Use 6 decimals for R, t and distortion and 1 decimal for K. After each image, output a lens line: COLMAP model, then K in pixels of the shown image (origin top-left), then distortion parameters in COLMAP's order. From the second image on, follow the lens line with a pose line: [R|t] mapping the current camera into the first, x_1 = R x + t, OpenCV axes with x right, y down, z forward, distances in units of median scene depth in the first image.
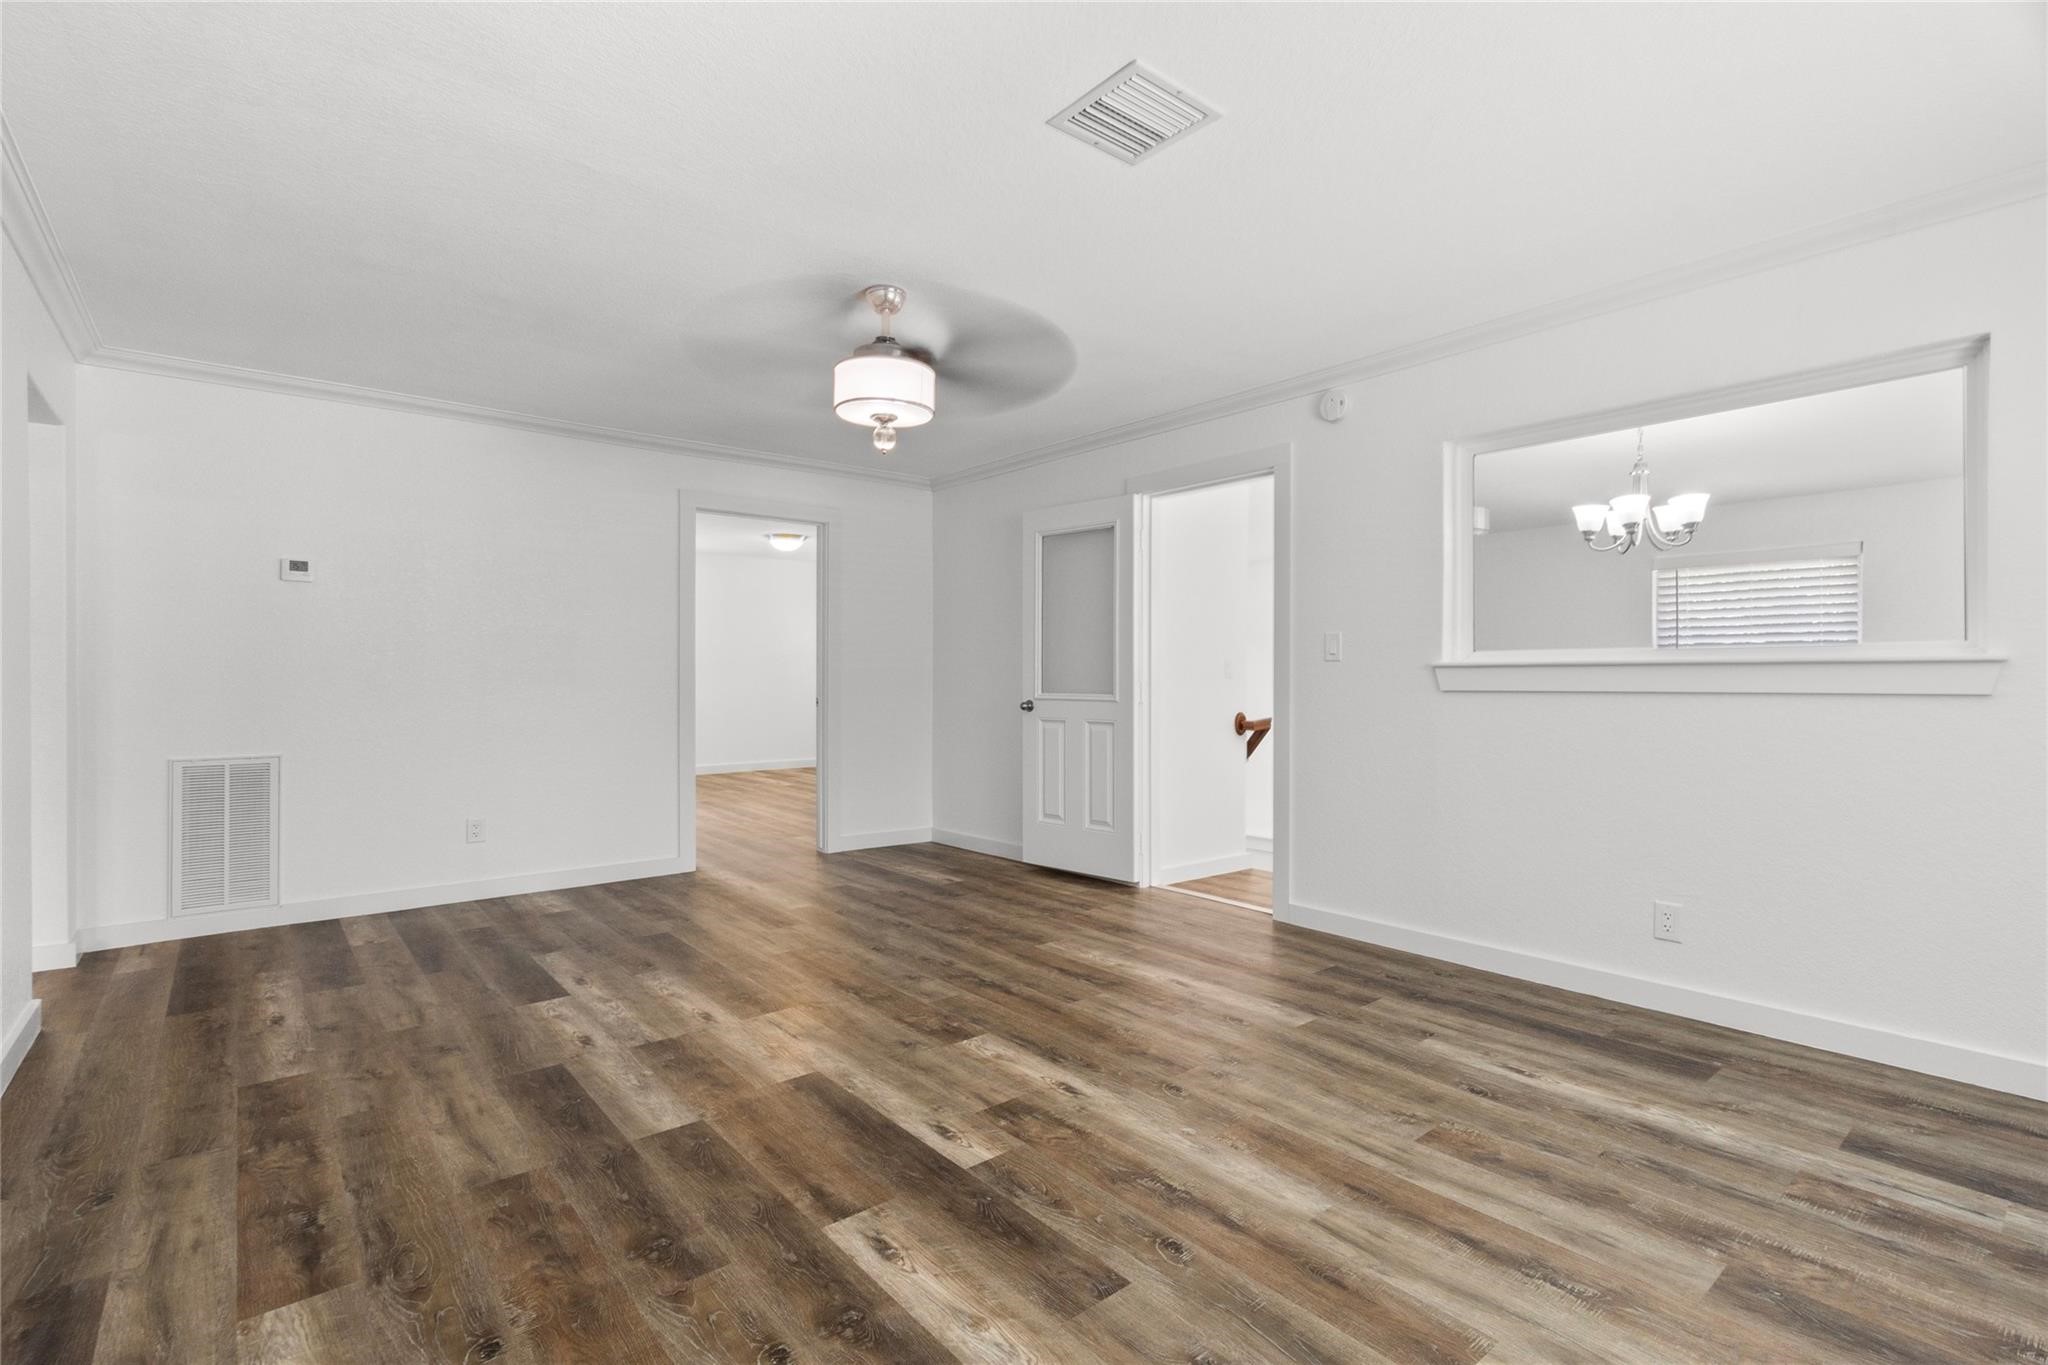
lens RADIAL K [[933.0, 0, 1029.7], [0, 933.0, 697.2], [0, 0, 1]] dist [0.002300, -0.000043]
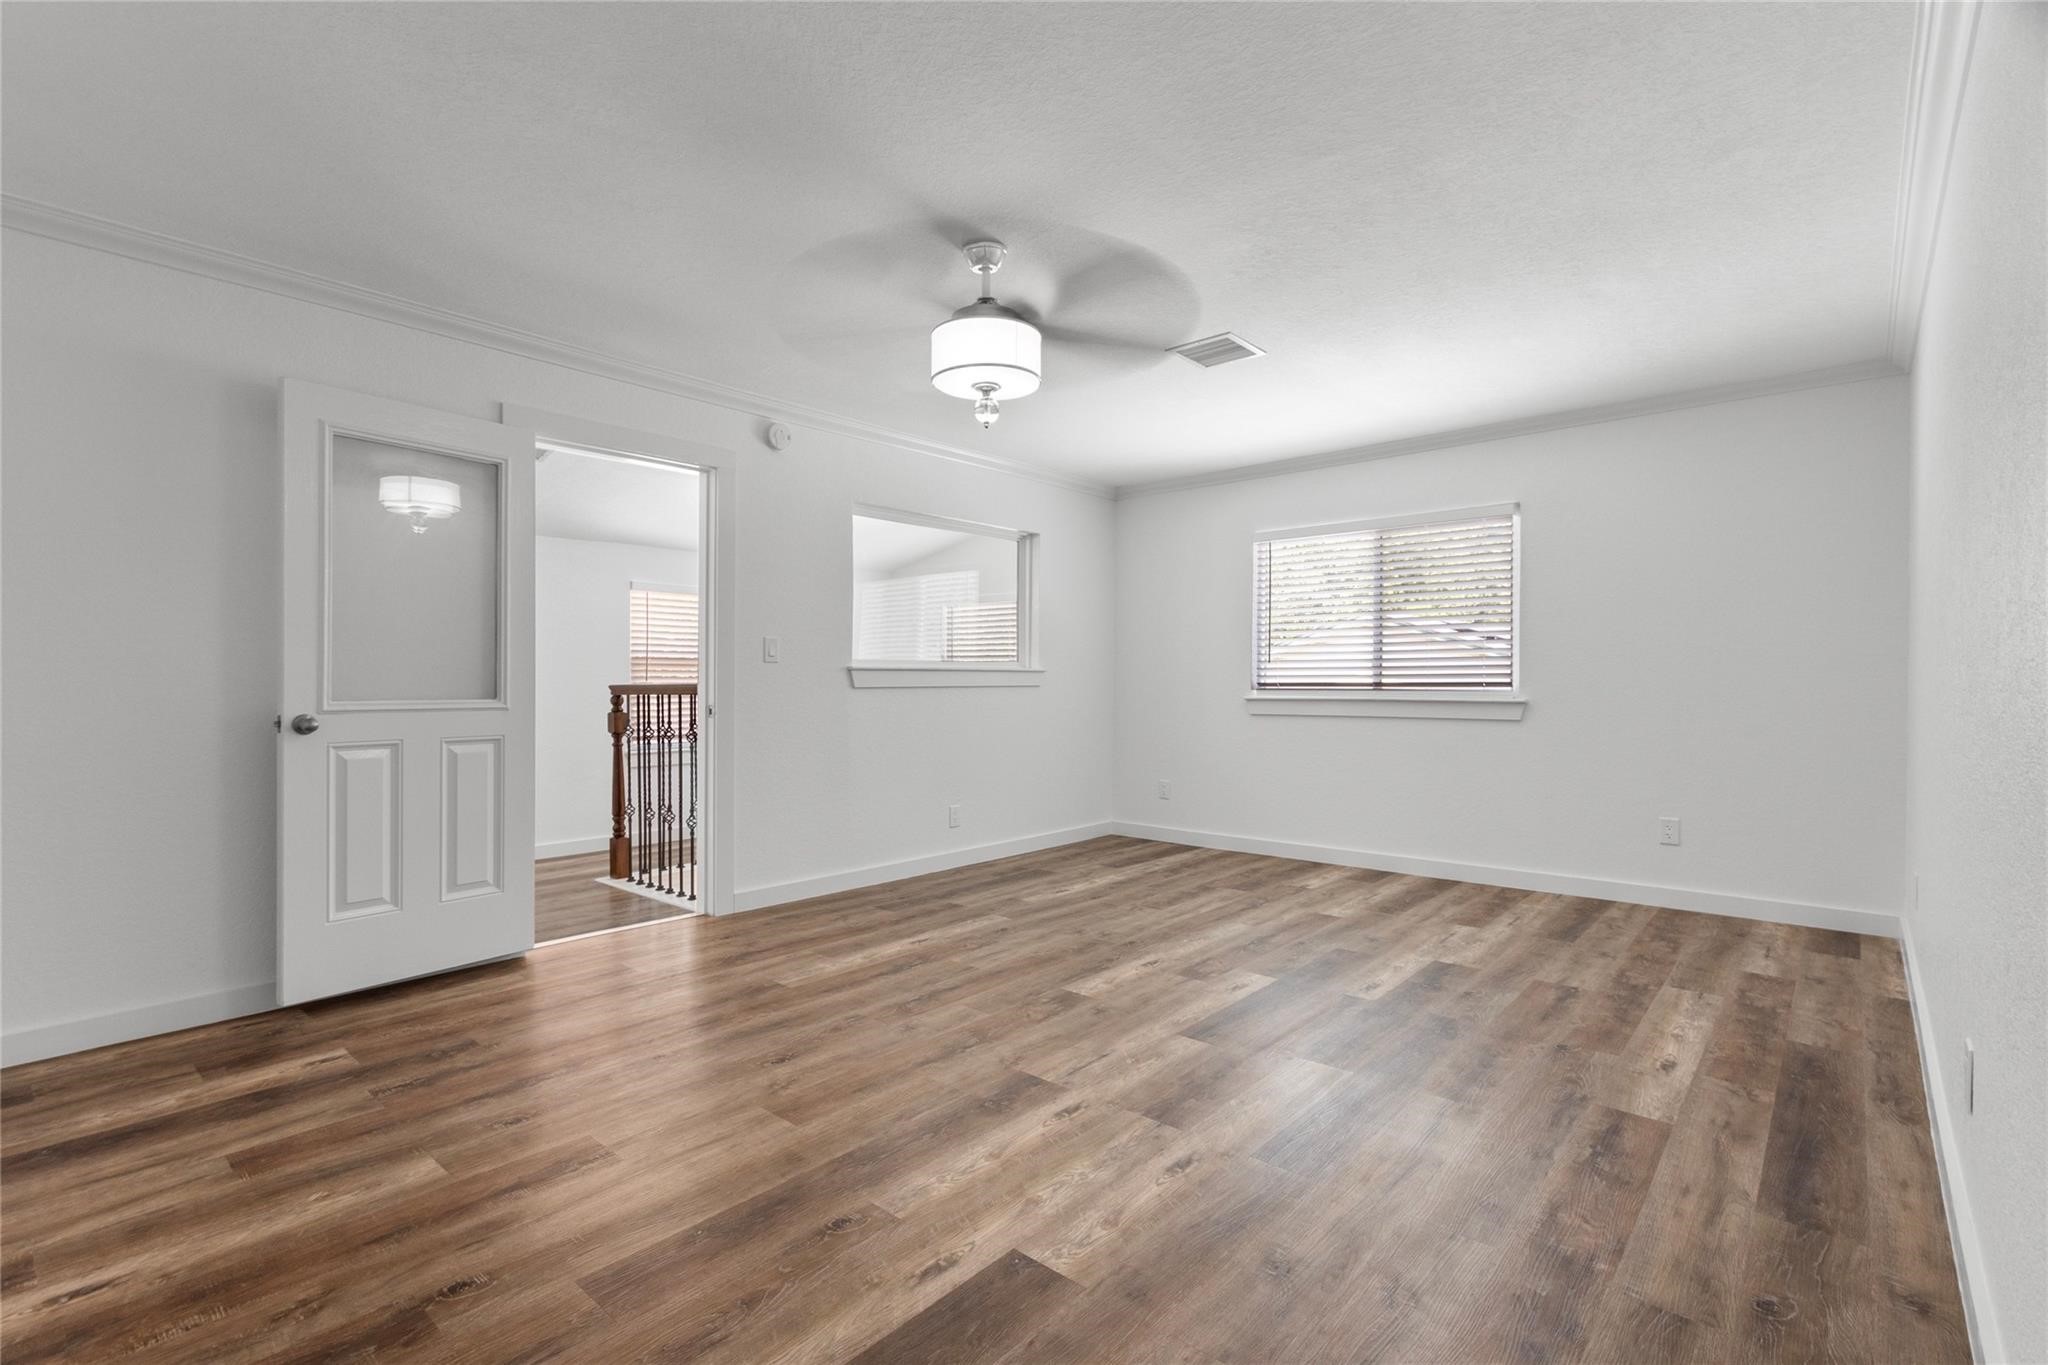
lens RADIAL K [[946.4, 0, 1024.0], [0, 946.4, 682.5], [0, 0, 1]] dist [0.002790, -0.001007]
pose [[-0.150078, -0.002087, 0.988672, -1.177278], [0.019593, 0.999795, 0.005084, -0.019875], [-0.988480, 0.020135, -0.150007, 1.208242]]
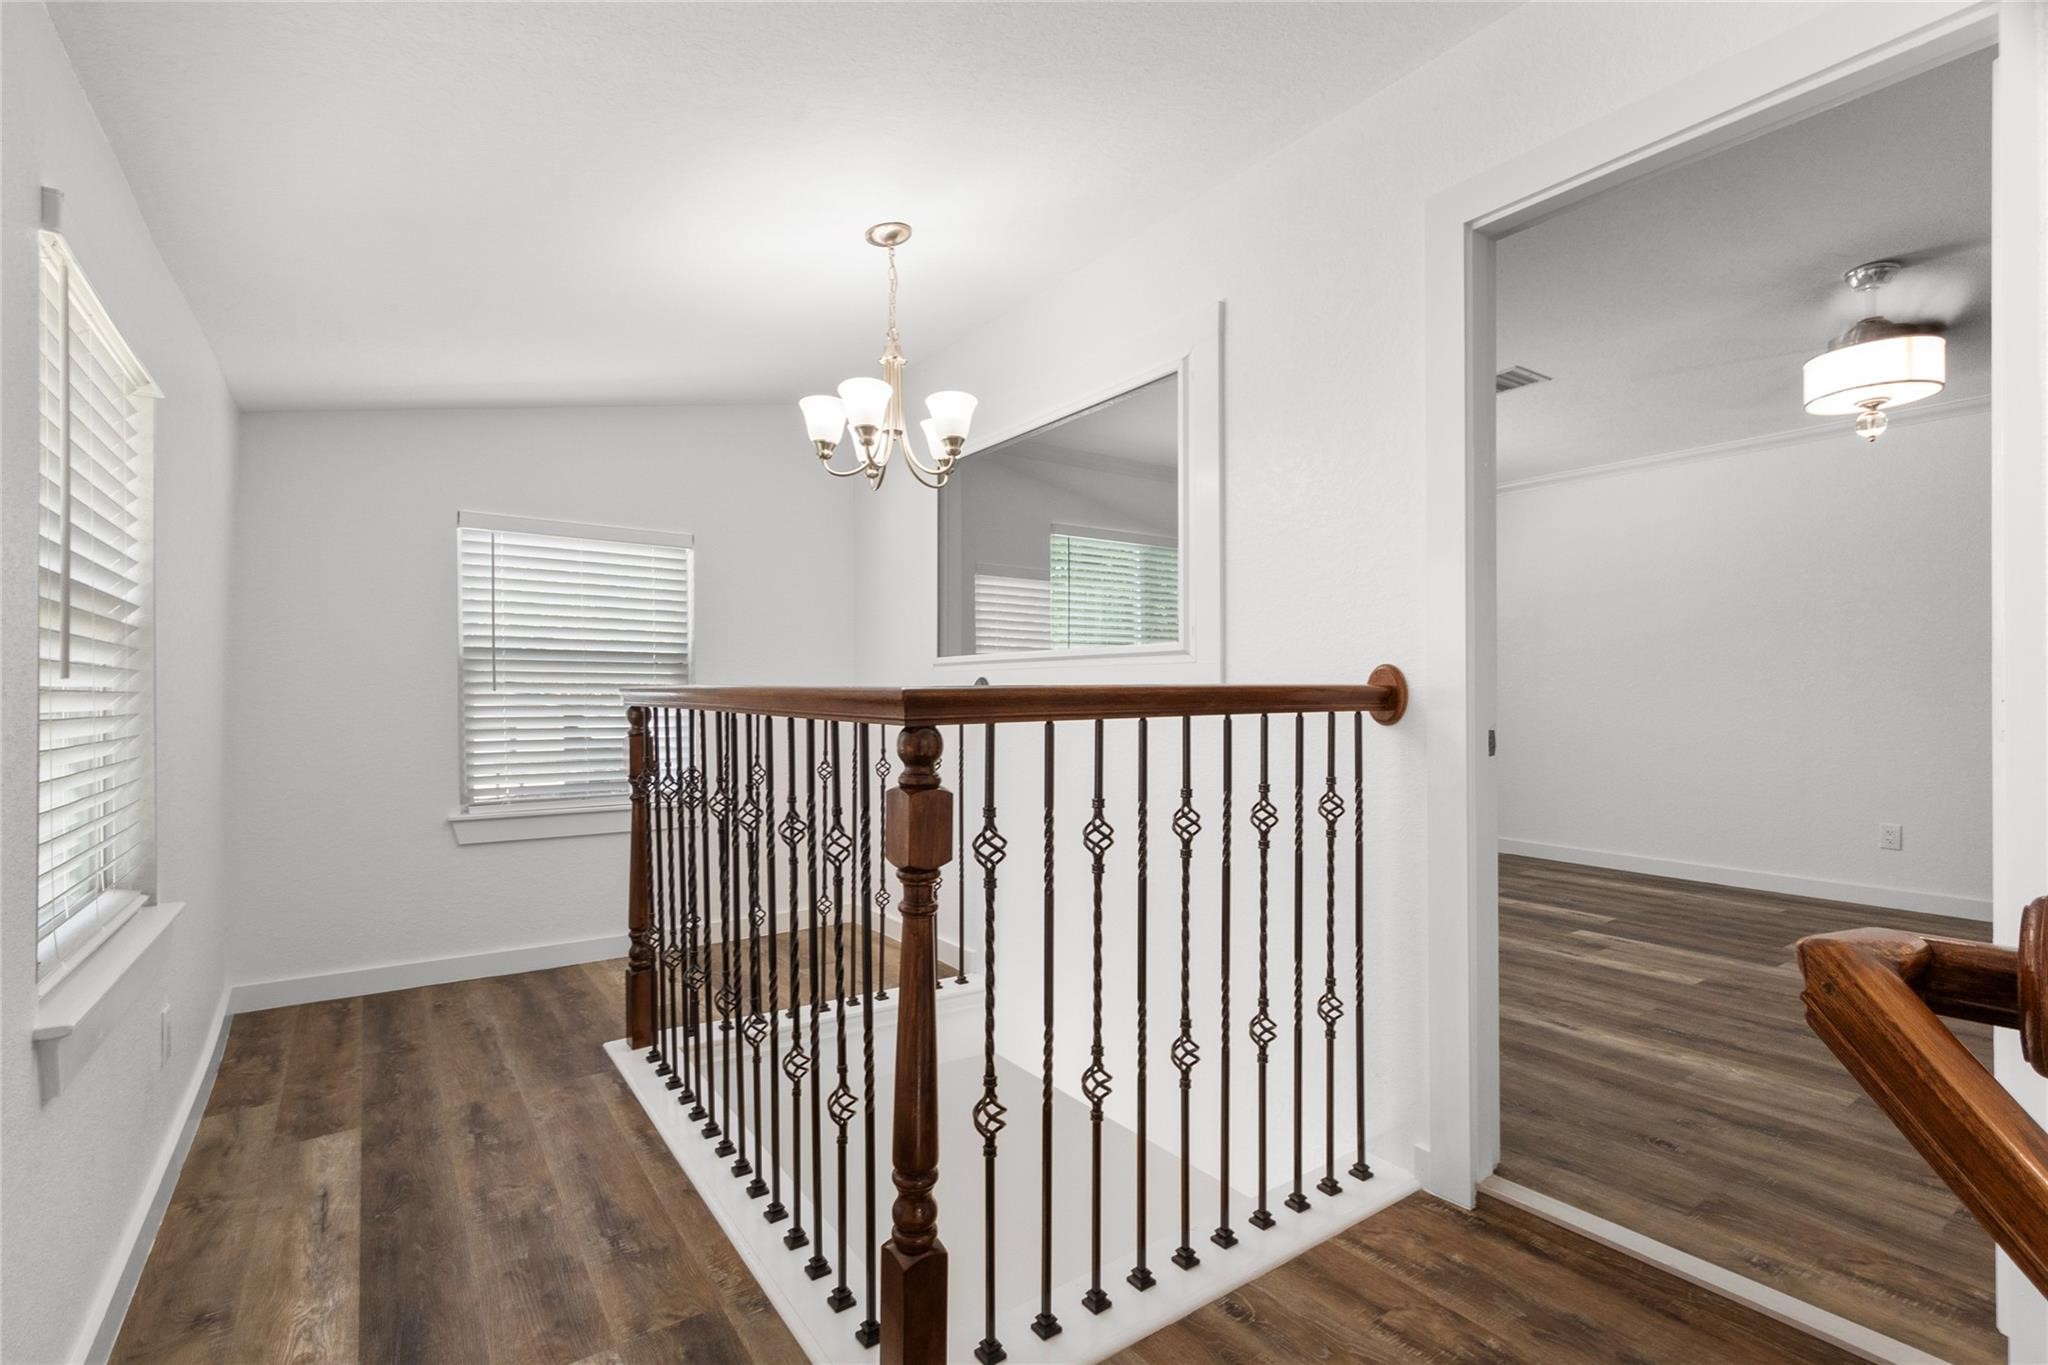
lens RADIAL K [[930.0, 0, 1022.1], [0, 930.0, 708.4], [0, 0, 1]] dist [0.002273, 0.000258]
pose [[-0.997091, 0.002224, 0.076189, 0.699244], [0.004749, 0.999445, 0.032965, -0.027736], [-0.076074, 0.033231, -0.996548, 2.208337]]
